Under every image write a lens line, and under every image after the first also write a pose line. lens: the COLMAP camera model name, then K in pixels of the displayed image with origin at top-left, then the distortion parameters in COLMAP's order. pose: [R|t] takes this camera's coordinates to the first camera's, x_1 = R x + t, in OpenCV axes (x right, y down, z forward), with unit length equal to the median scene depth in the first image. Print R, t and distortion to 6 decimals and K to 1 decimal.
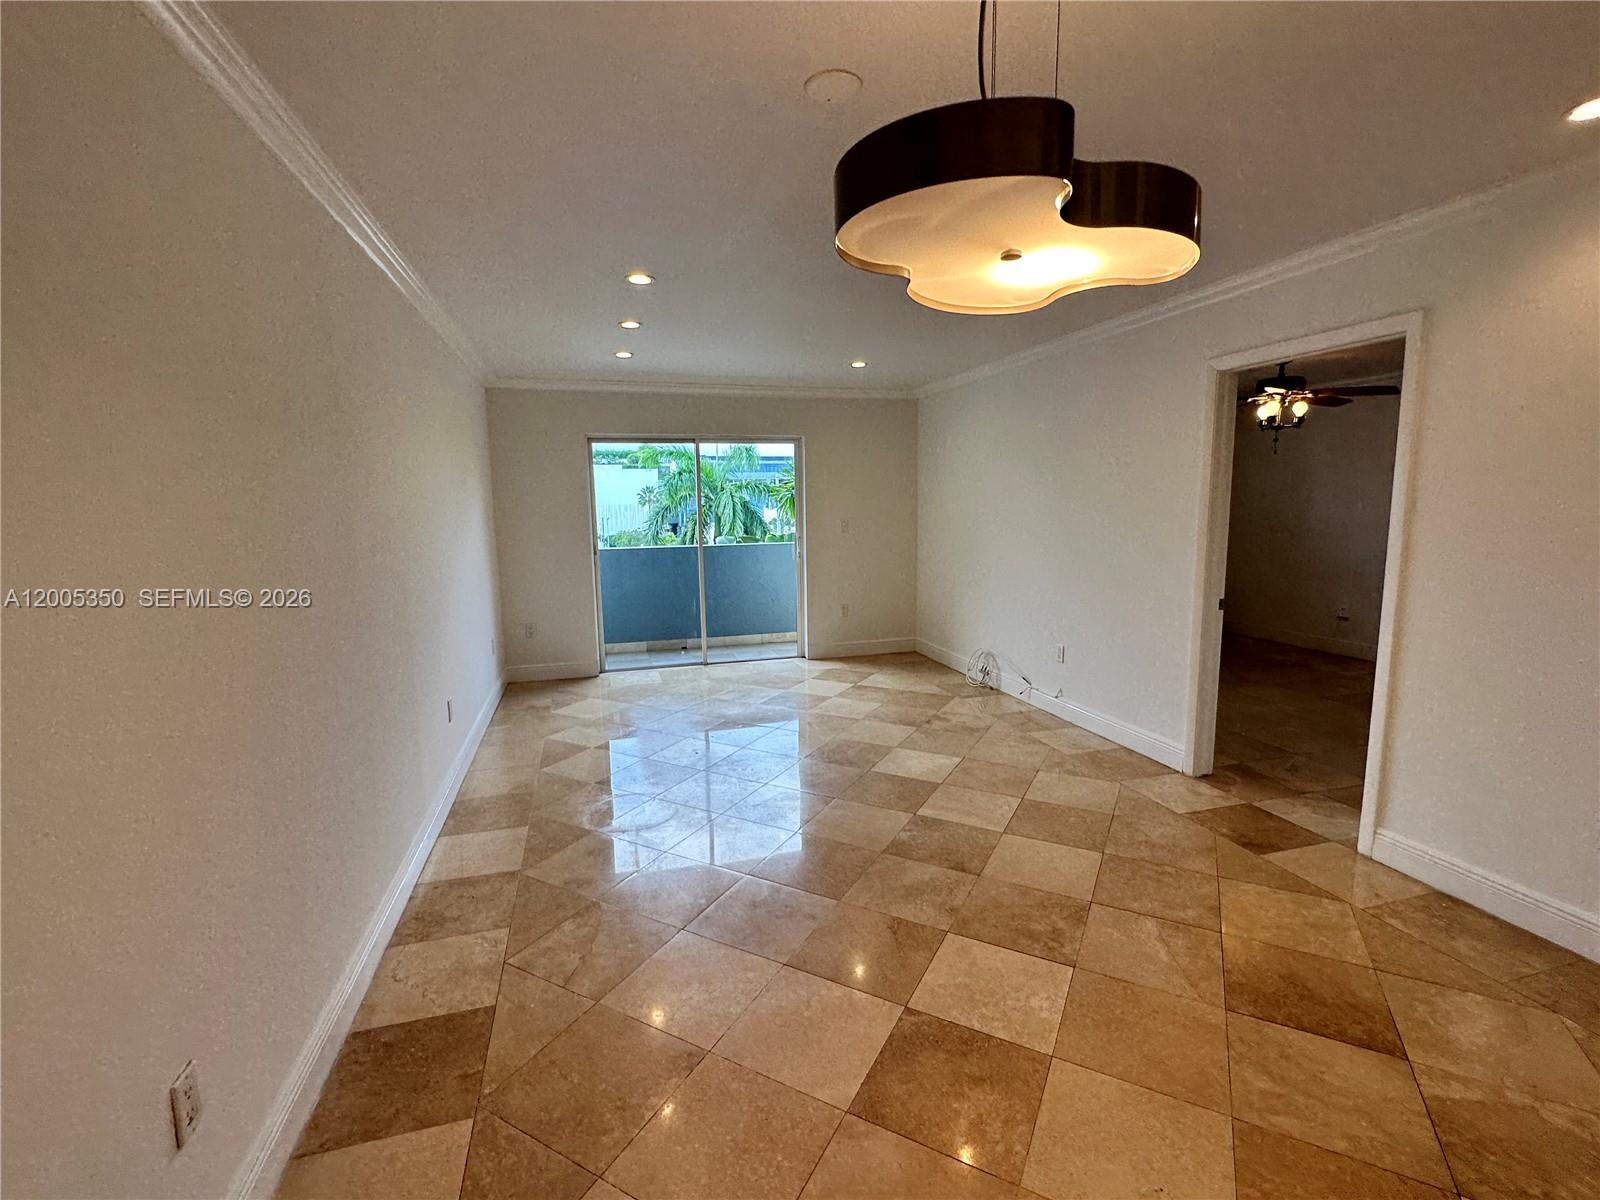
lens RADIAL K [[715.5, 0, 800.0], [0, 715.5, 600.0], [0, 0, 1]] dist [-0.002384, 0.000798]
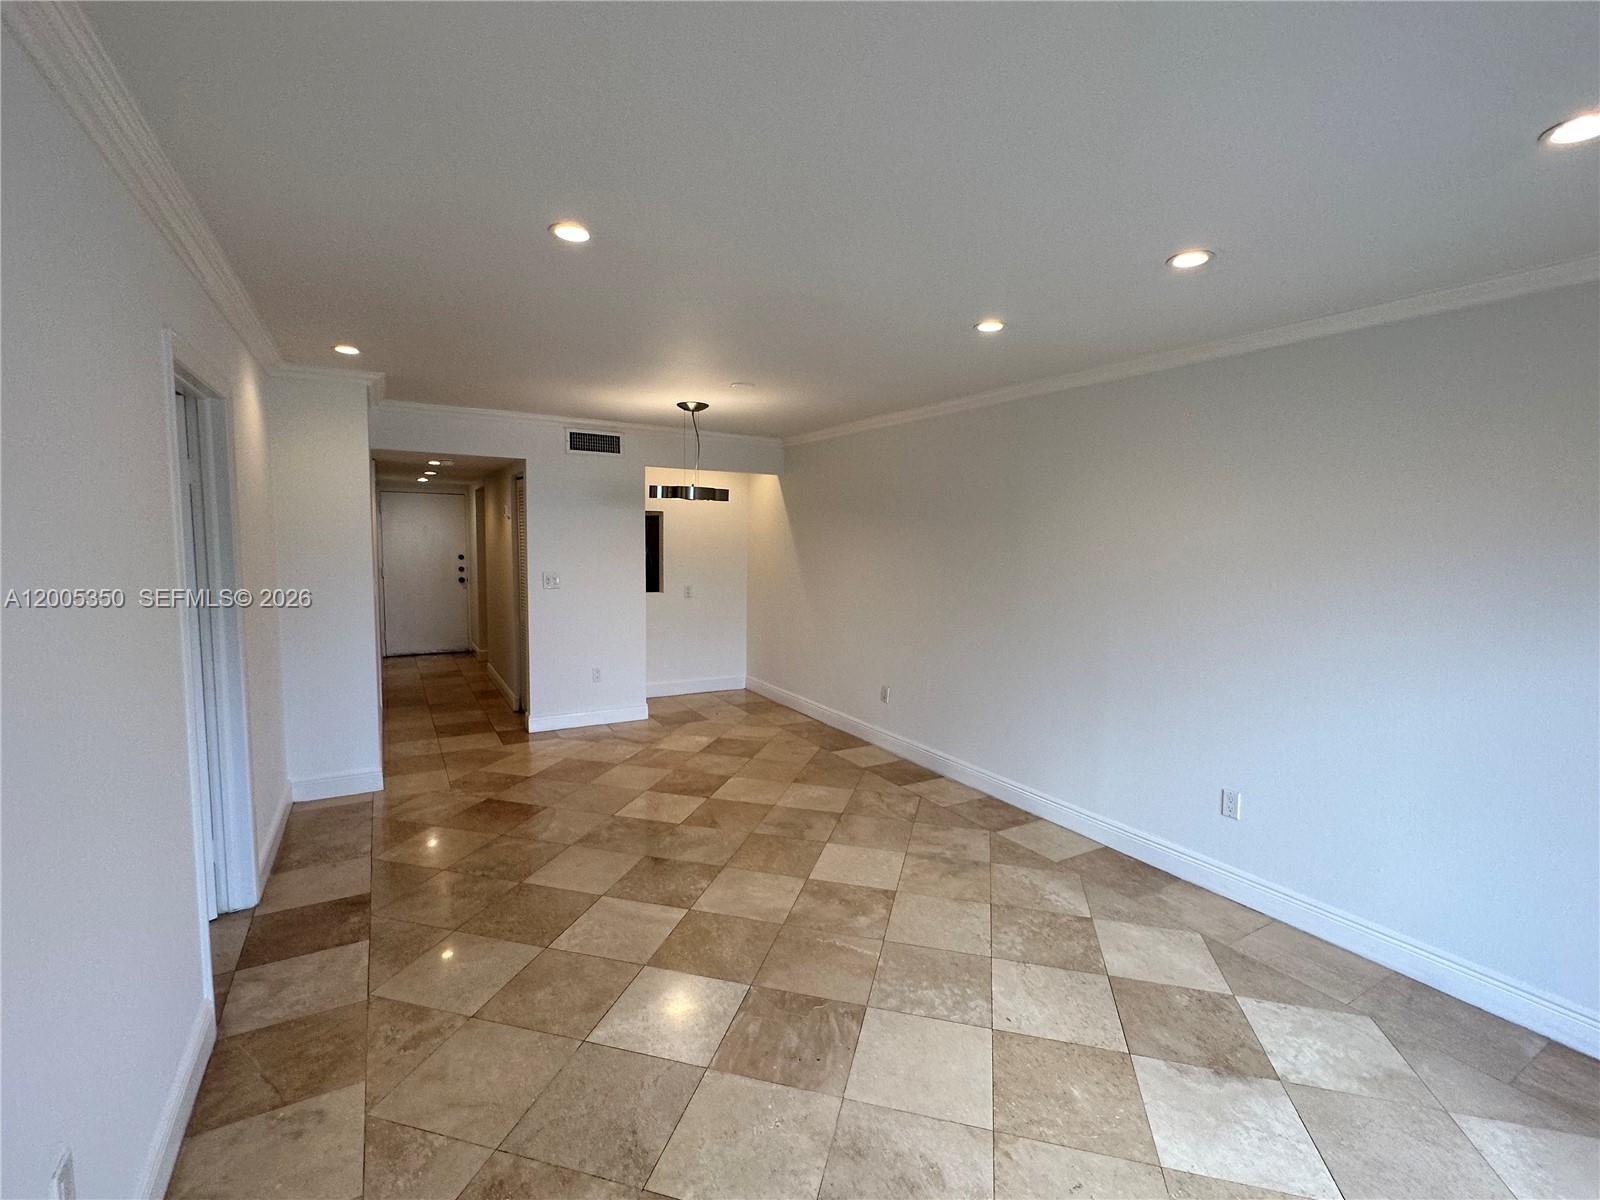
lens RADIAL K [[715.5, 0, 800.0], [0, 715.5, 600.0], [0, 0, 1]] dist [-0.002384, 0.000798]
pose [[-0.970444, 0.021466, -0.240369, 0.261810], [-0.034287, 0.973668, 0.225380, -0.321096], [0.238877, 0.226960, -0.944154, 2.007250]]
